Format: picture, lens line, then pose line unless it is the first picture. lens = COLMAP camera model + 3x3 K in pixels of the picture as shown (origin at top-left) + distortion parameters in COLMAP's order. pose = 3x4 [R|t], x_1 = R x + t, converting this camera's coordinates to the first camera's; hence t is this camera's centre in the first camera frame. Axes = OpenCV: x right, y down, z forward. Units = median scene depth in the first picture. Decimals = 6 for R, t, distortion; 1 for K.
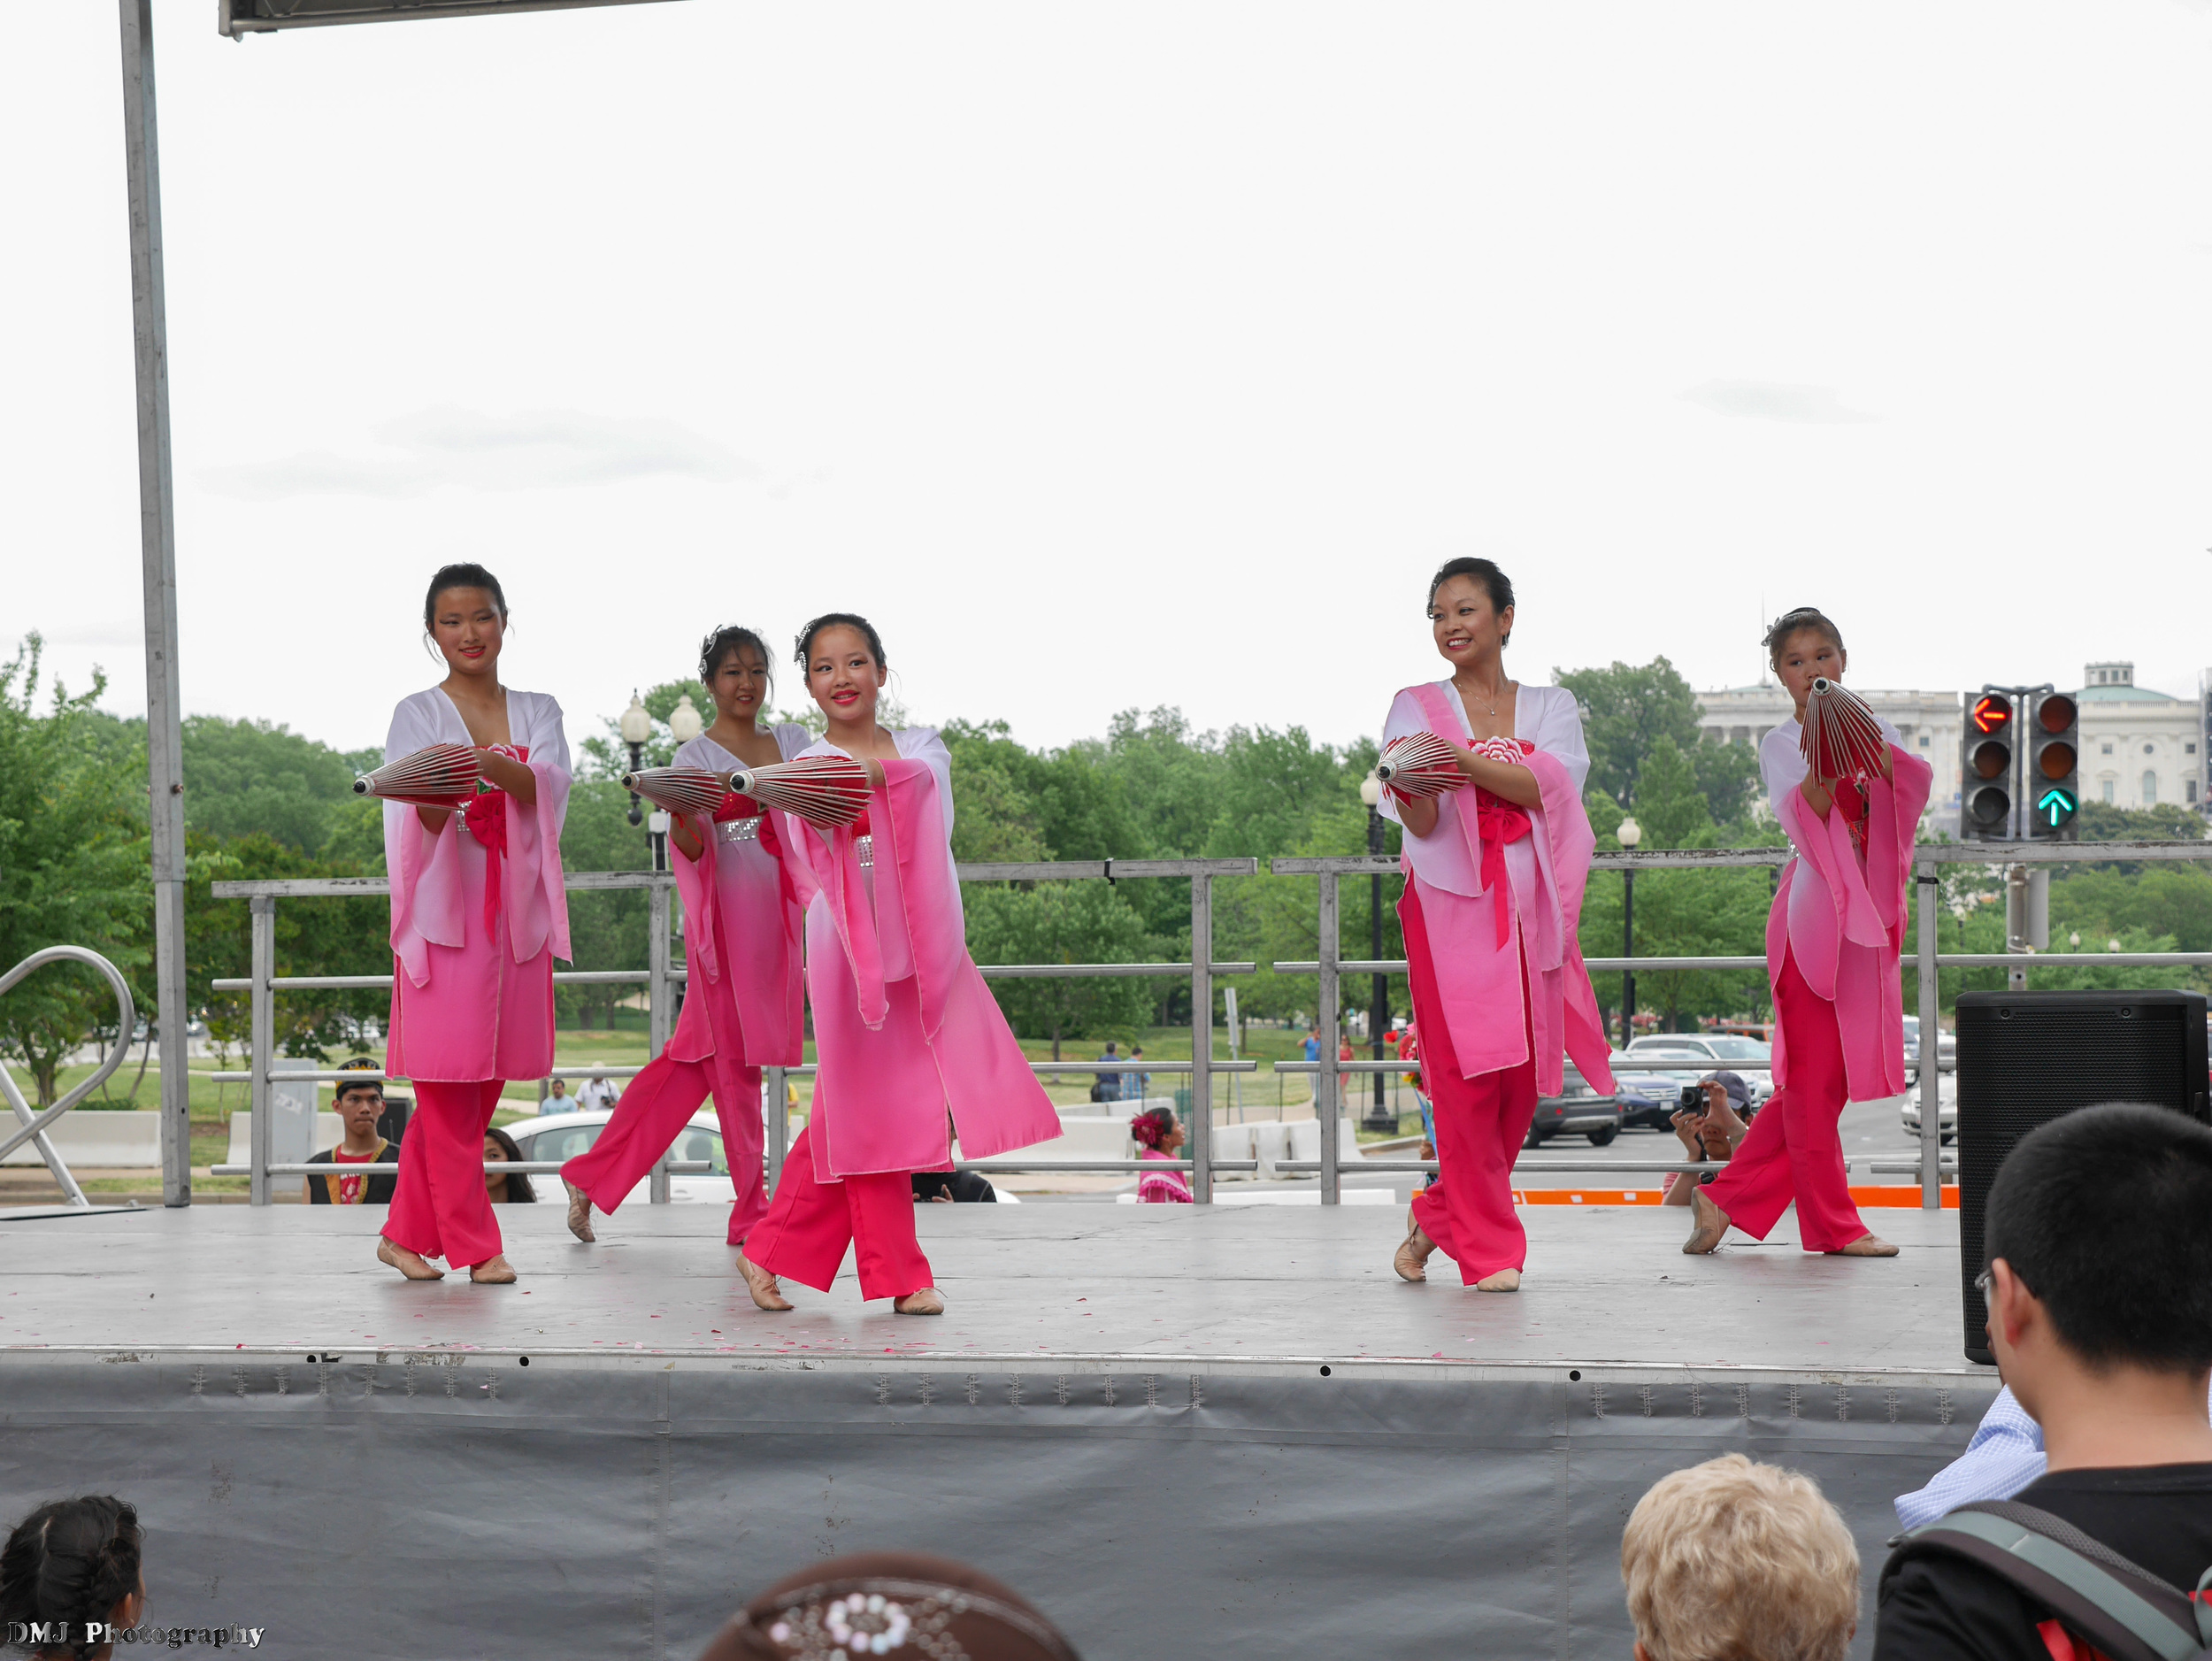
lens RADIAL K [[4404.6, 0, 1098.5], [0, 4404.6, 763.6], [0, 0, 1]] dist [0.229466, -0.156595]
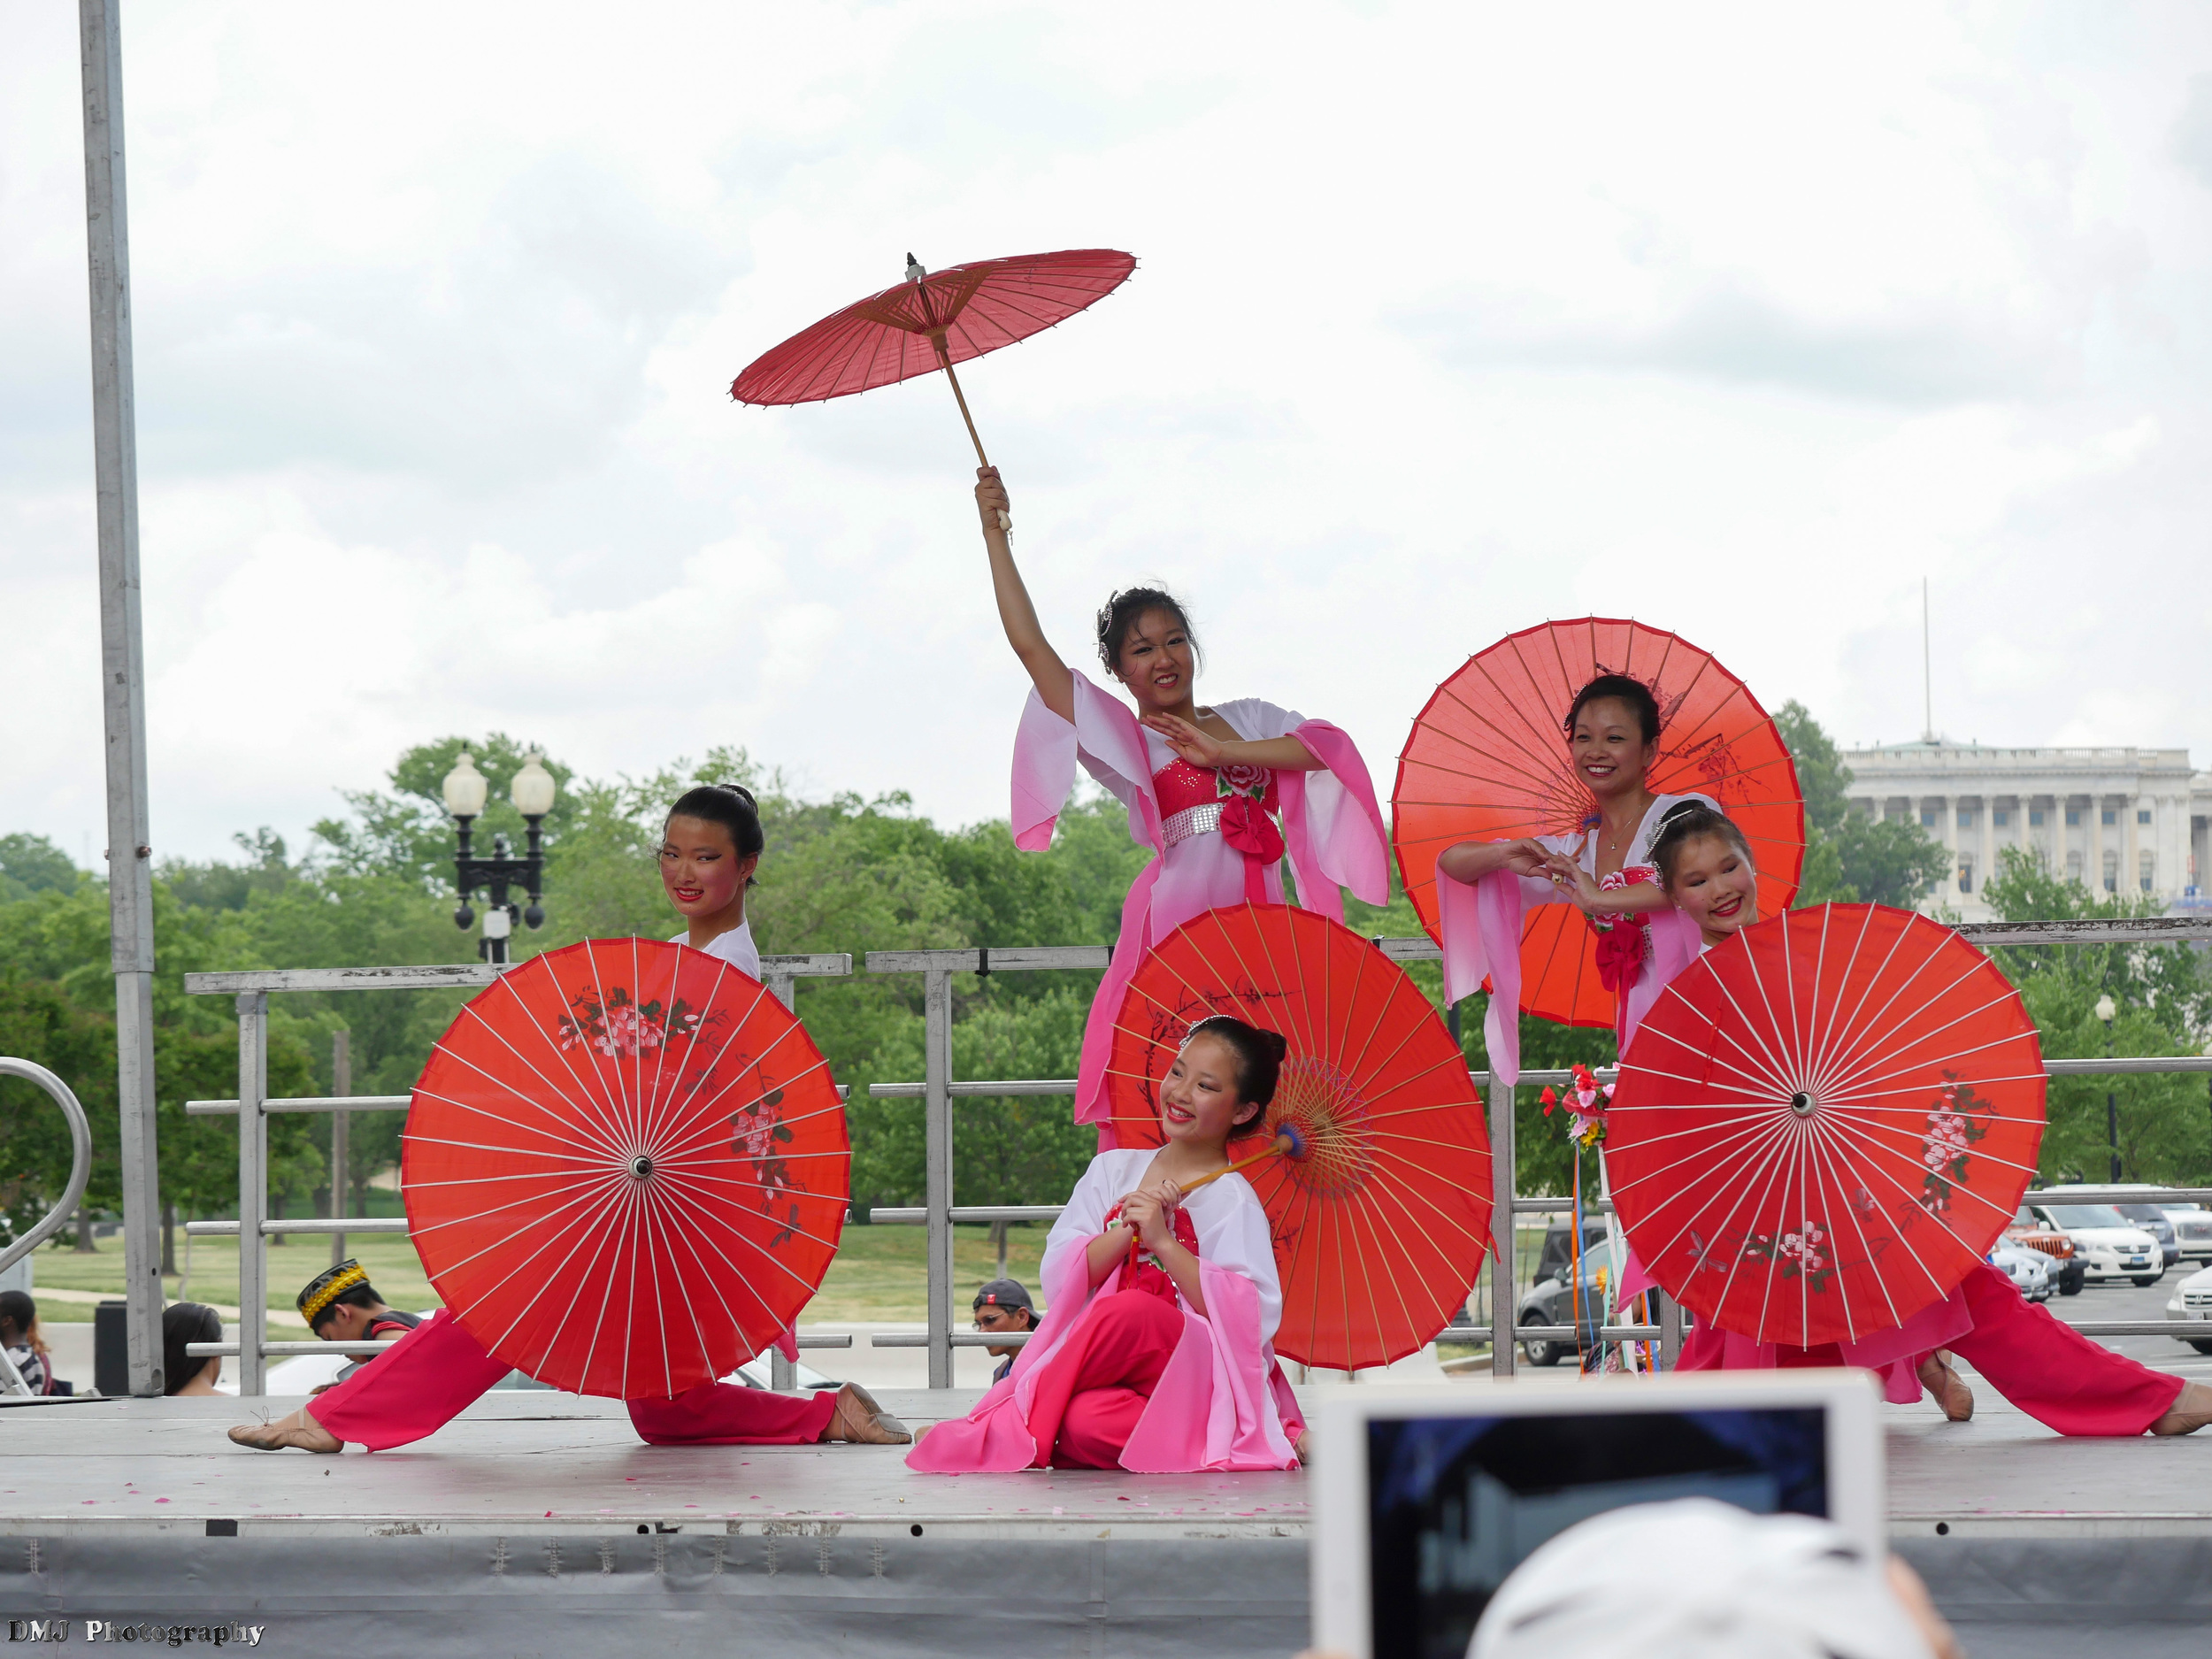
lens RADIAL K [[6120.9, 0, 1174.4], [0, 6120.9, 834.3], [0, 0, 1]] dist [0.045667, -0.105229]
pose [[0.999367, -0.003015, 0.035444, -0.067130], [0.003147, 0.999988, -0.003687, 0.006858], [-0.035432, 0.003797, 0.999365, -0.063037]]
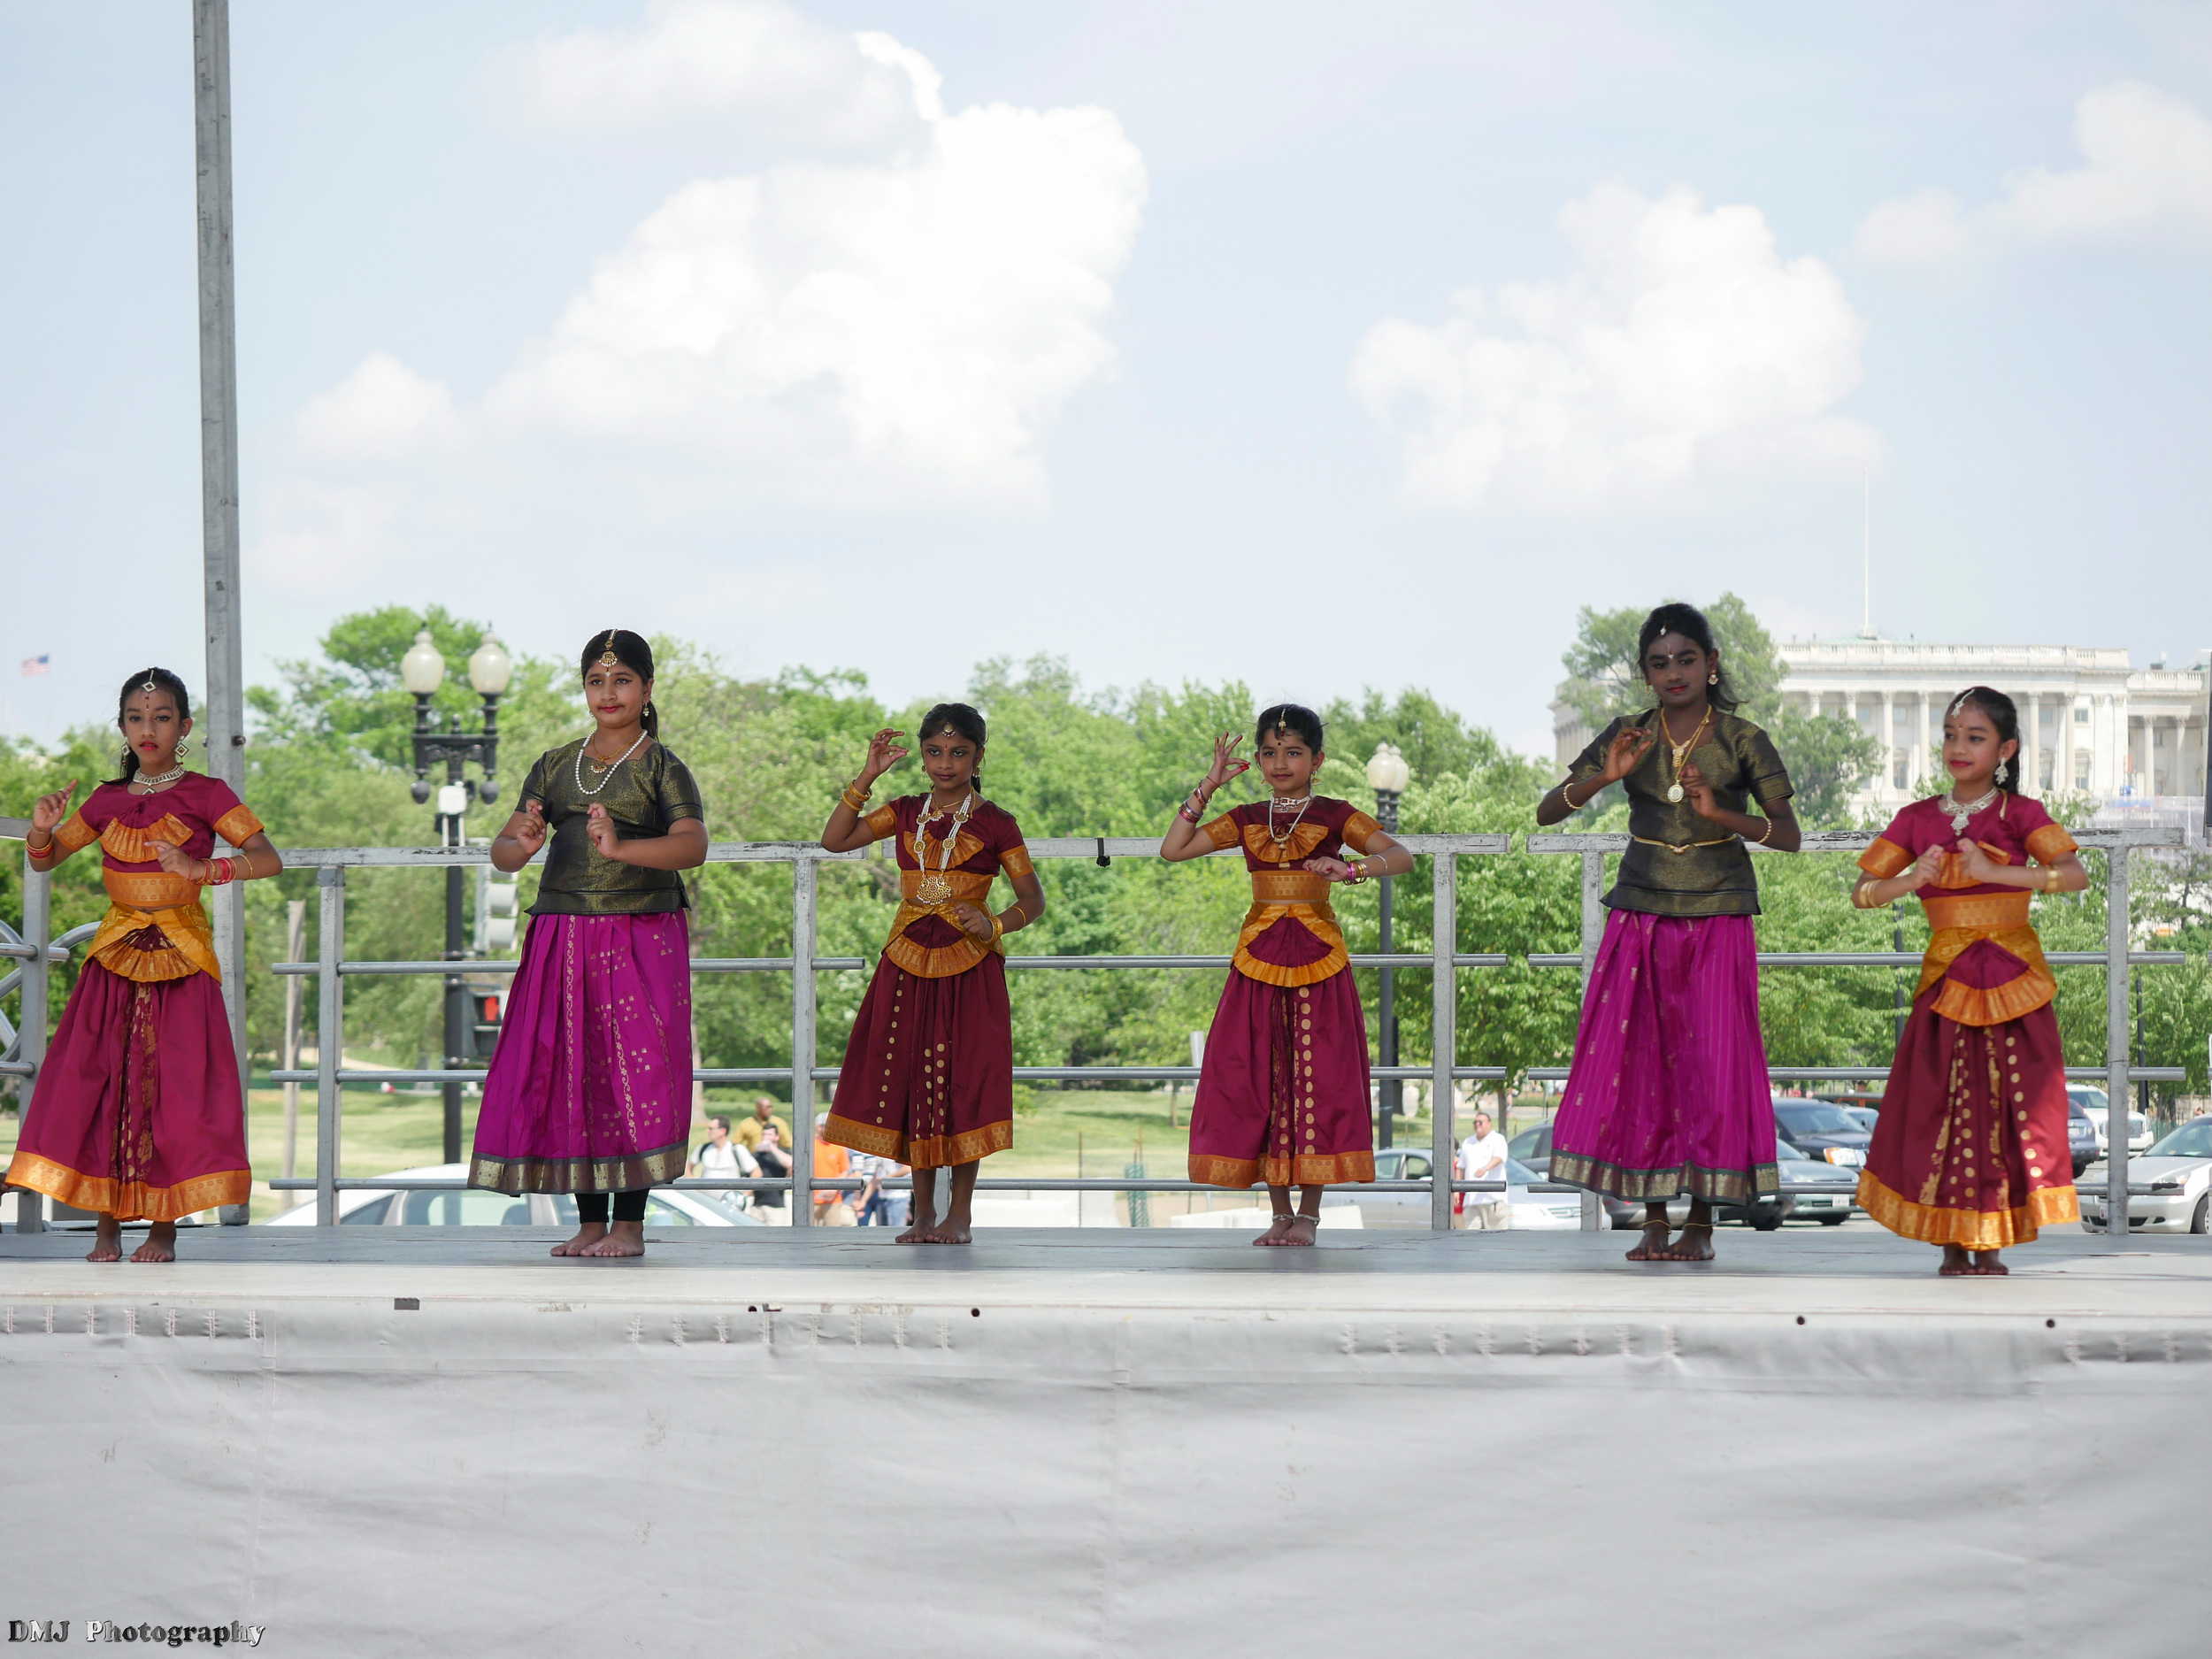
lens RADIAL K [[6318.0, 0, 1077.5], [0, 6318.0, 825.4], [0, 0, 1]] dist [0.151288, -0.516536]
pose [[0.999367, 0.012593, 0.033278, -0.085633], [-0.013074, 0.999812, 0.014286, 0.002335], [-0.033092, -0.014712, 0.999344, -0.234189]]
